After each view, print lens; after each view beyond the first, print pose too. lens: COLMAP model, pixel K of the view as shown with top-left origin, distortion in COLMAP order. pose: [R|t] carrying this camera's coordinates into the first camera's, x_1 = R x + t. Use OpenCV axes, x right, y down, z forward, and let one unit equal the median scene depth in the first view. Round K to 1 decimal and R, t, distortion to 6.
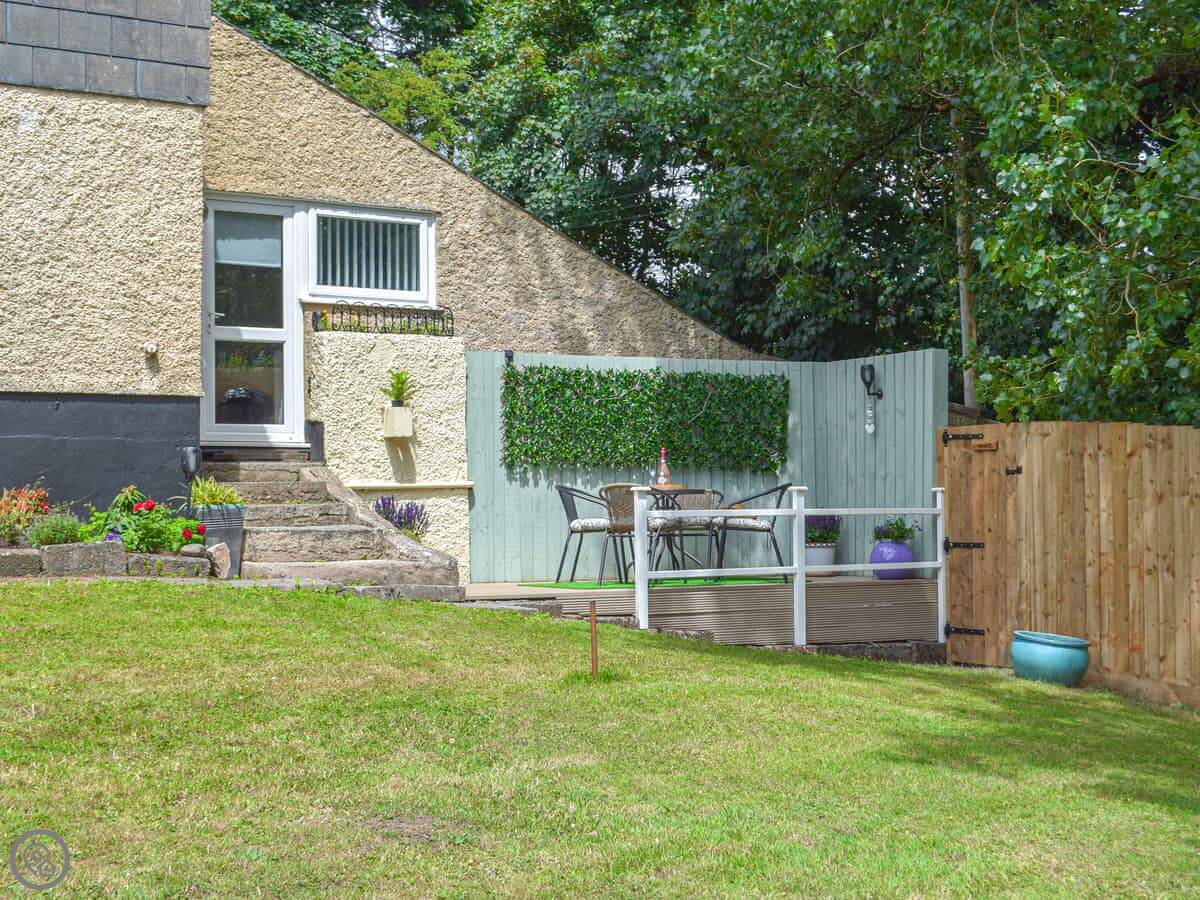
lens RADIAL K [[1755.6, 0, 600.0], [0, 1755.6, 450.0], [0, 0, 1]] dist [-0.047743, -0.042854]
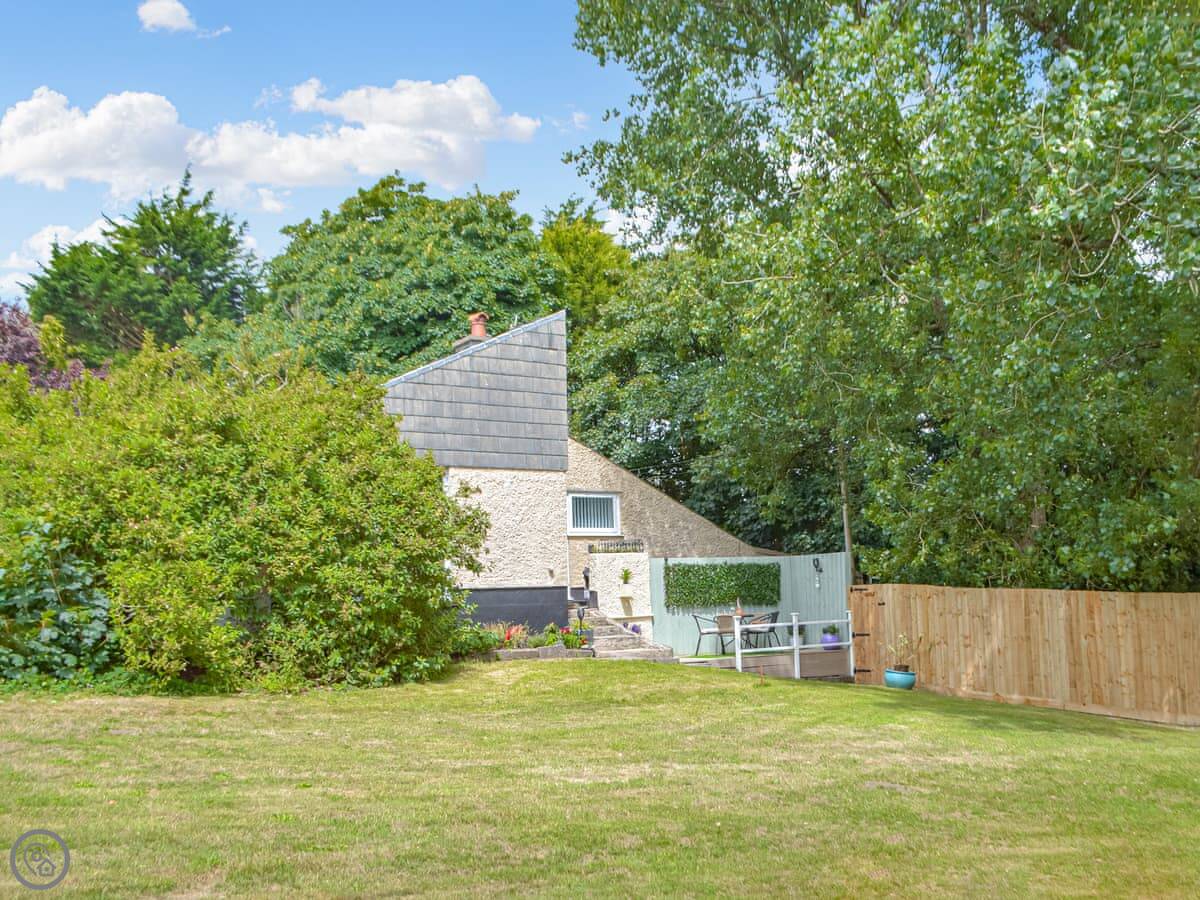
lens RADIAL K [[1422.8, 0, 600.0], [0, 1422.8, 450.0], [0, 0, 1]] dist [-0.116773, 0.009899]
pose [[0.997235, -0.019185, 0.071787, -0.281947], [0.024300, 0.997175, -0.071077, -0.068822], [-0.070220, 0.072625, 0.994884, -0.918081]]
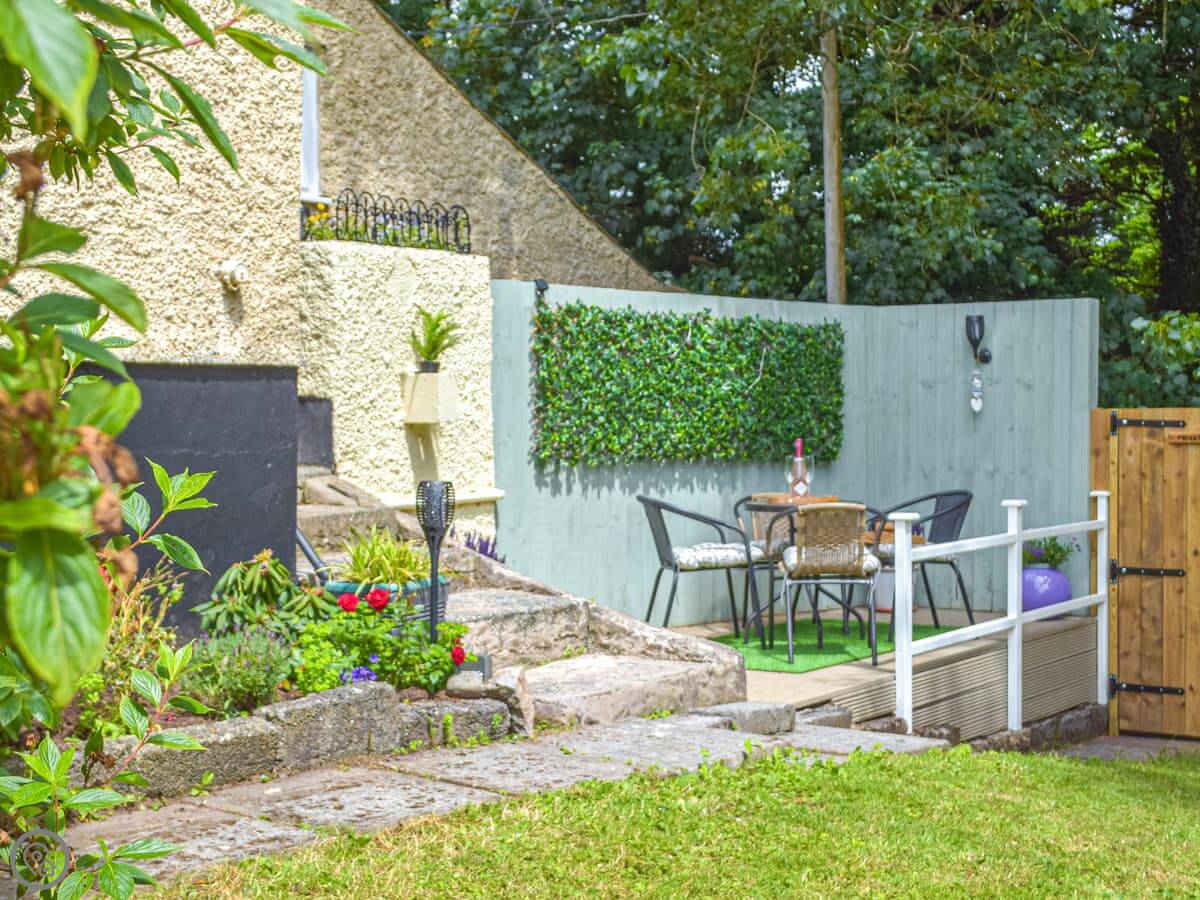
lens RADIAL K [[1951.7, 0, 600.0], [0, 1951.7, 450.0], [0, 0, 1]] dist [-0.043605, 0.023821]
pose [[0.901088, -0.003247, 0.433624, -0.347896], [-0.019297, 0.998681, 0.047578, -0.030475], [-0.433207, -0.051240, 0.899837, 0.371287]]
